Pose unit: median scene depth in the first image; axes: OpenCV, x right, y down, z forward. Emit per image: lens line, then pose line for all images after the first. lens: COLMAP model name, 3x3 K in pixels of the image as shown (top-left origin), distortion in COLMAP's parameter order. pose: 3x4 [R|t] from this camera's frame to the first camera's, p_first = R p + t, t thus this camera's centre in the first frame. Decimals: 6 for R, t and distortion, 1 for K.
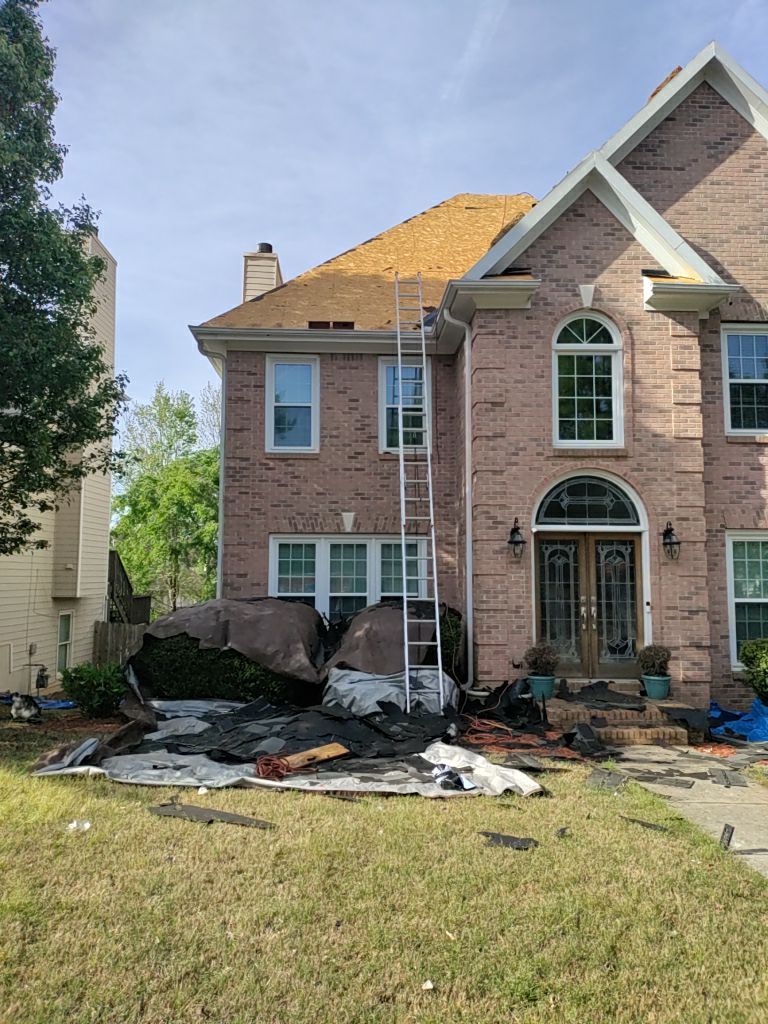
lens RADIAL K [[737.9, 0, 384.0], [0, 737.9, 512.0], [0, 0, 1]] dist [0.086506, -0.117757]
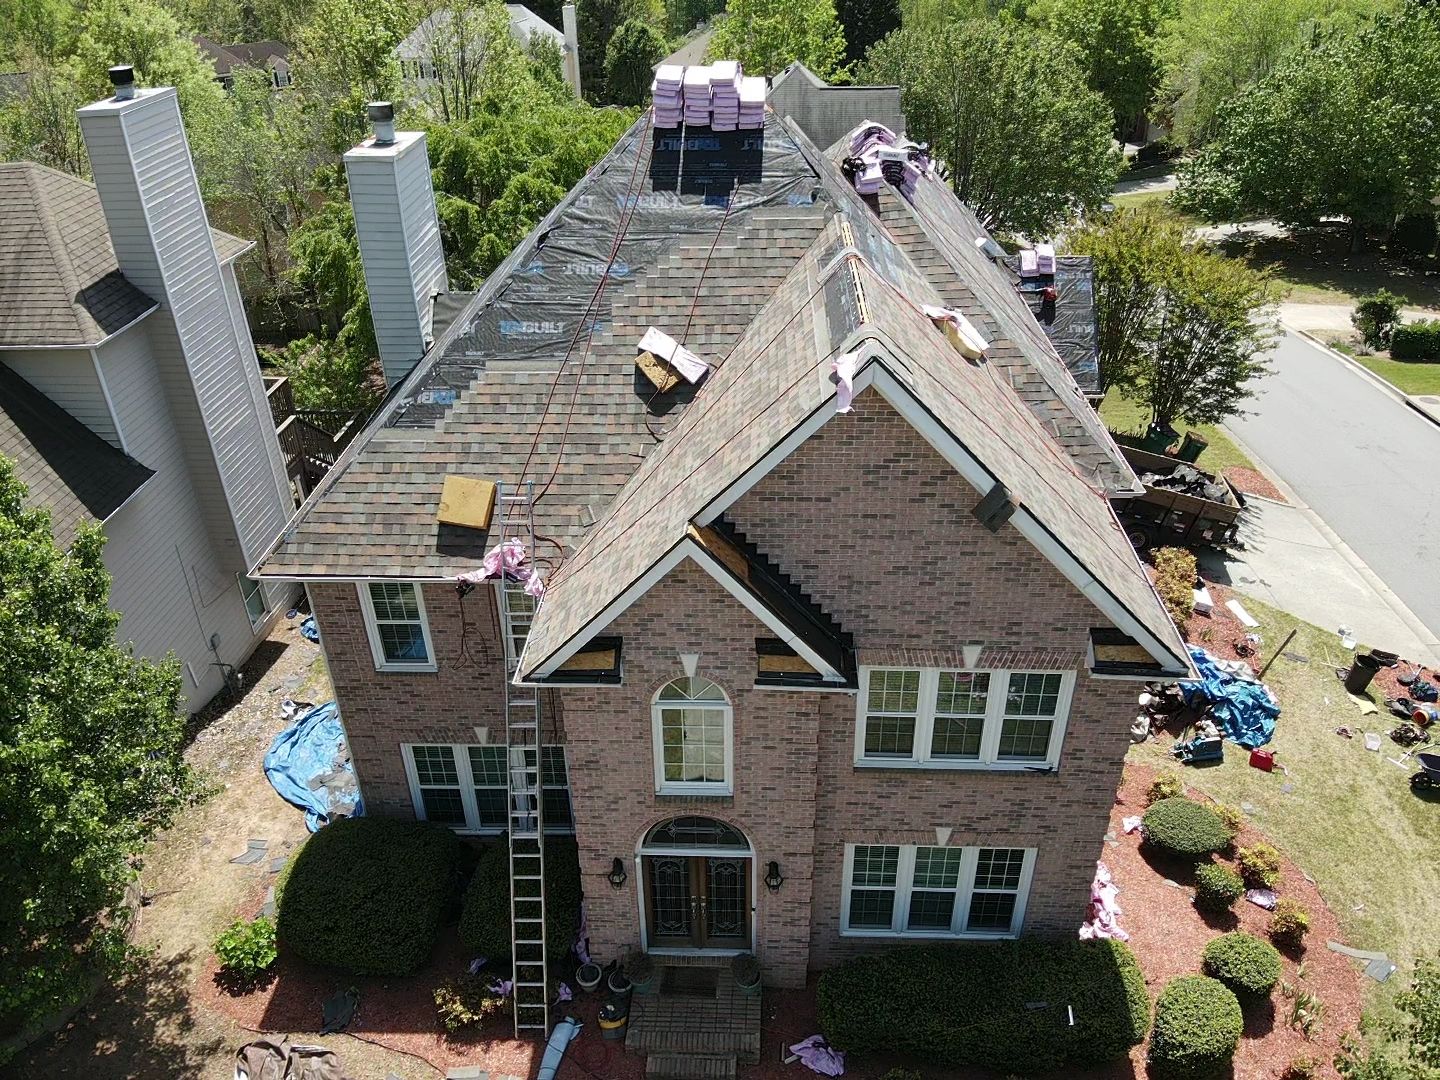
lens RADIAL K [[1041.0, 0, 744.1], [0, 1041.0, 547.5], [0, 0, 1]] dist [0.198837, -0.418864]
pose [[0.997758, 0.031255, -0.059173, 0.397304], [0.010803, 0.797413, 0.603338, -1.102079], [0.066043, -0.602624, 0.795288, 0.142800]]
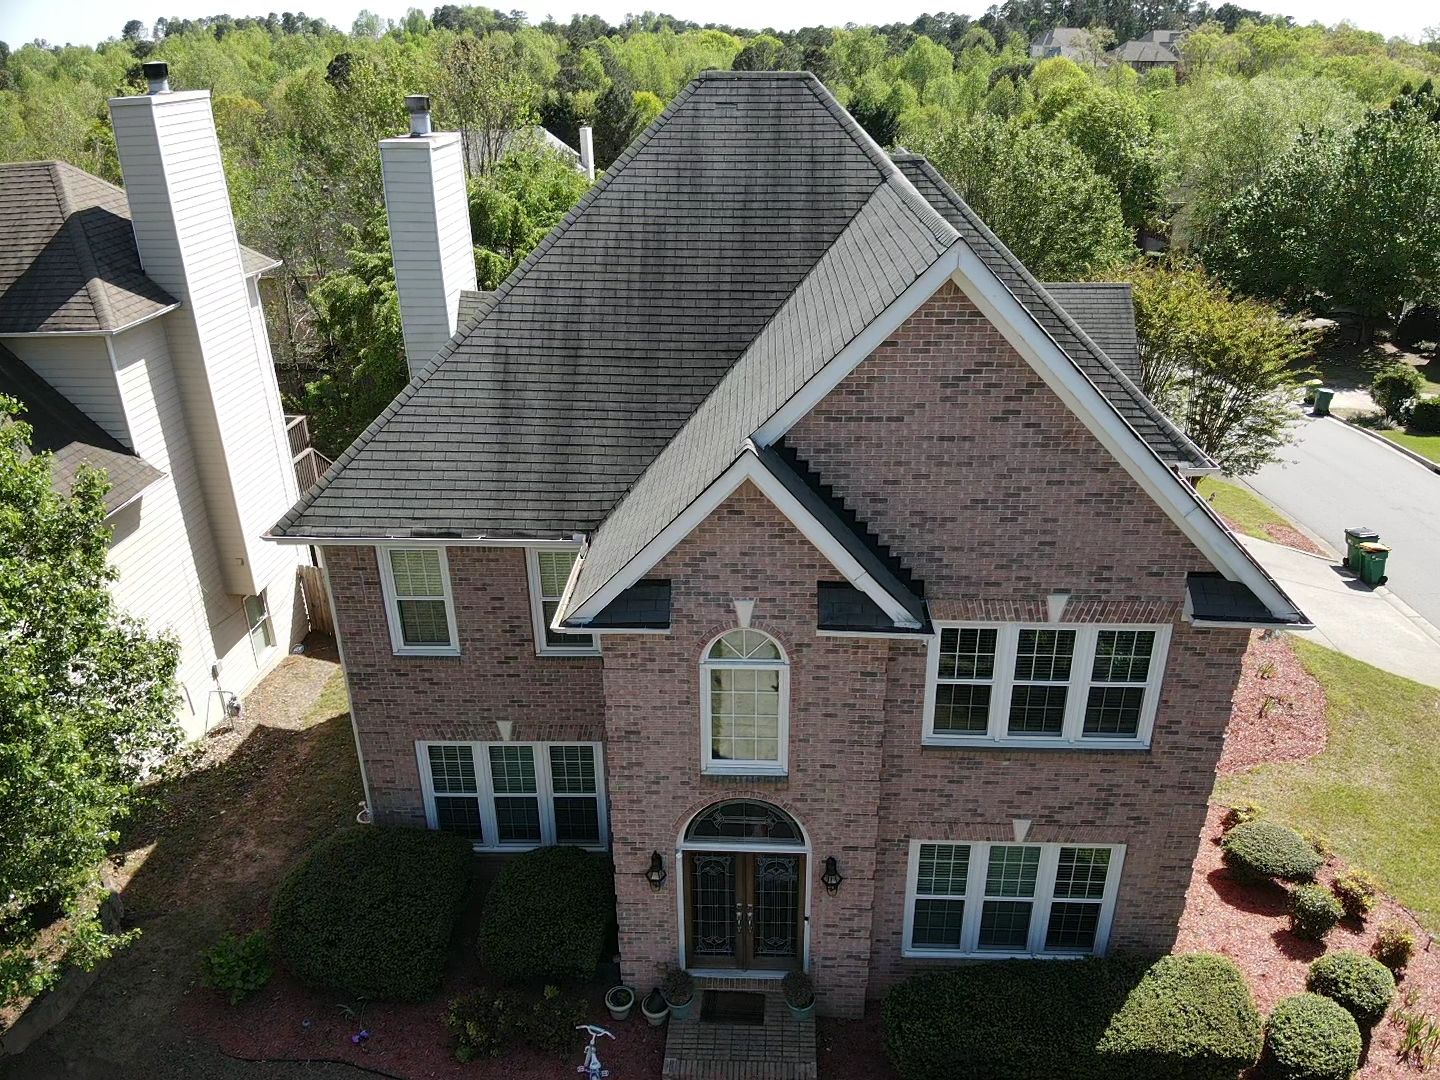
lens RADIAL K [[1041.0, 0, 744.1], [0, 1041.0, 547.5], [0, 0, 1]] dist [0.198837, -0.418864]
pose [[0.997529, 0.026352, -0.065125, 0.338039], [0.010456, 0.860973, 0.508543, -0.886477], [0.069472, -0.507967, 0.858570, 0.115733]]
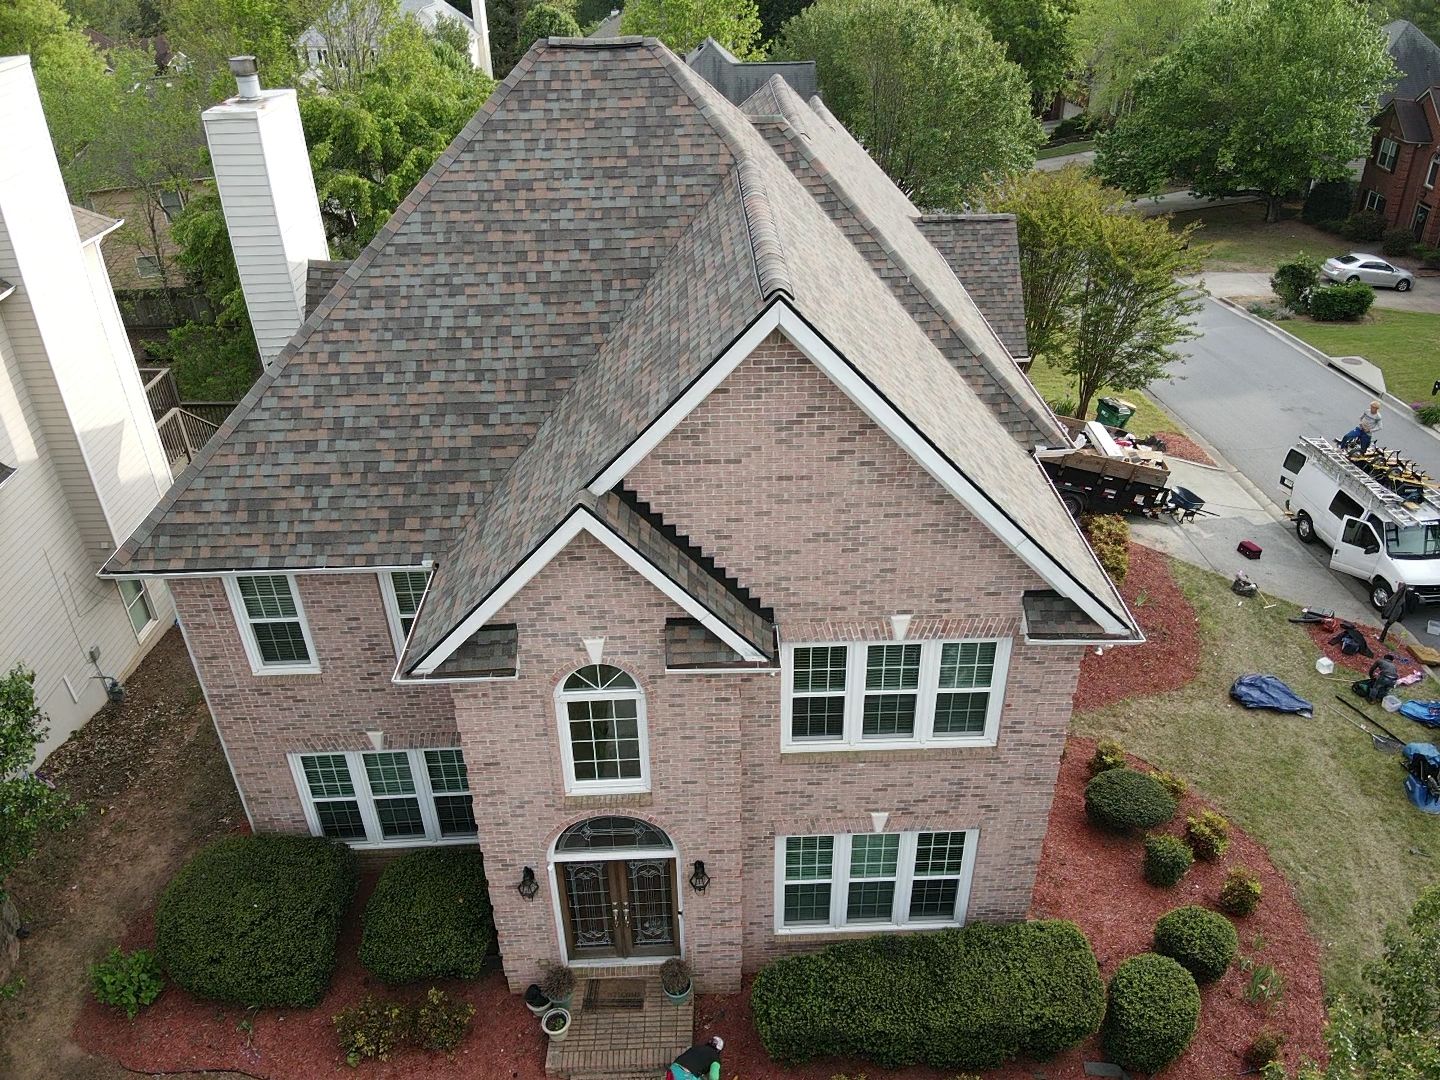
lens RADIAL K [[1041.0, 0, 744.1], [0, 1041.0, 547.5], [0, 0, 1]] dist [0.198837, -0.418864]
pose [[0.999965, -0.008138, -0.001880, 0.425852], [0.007596, 0.792616, 0.609673, -1.020515], [-0.003471, -0.609666, 0.792650, 0.212871]]
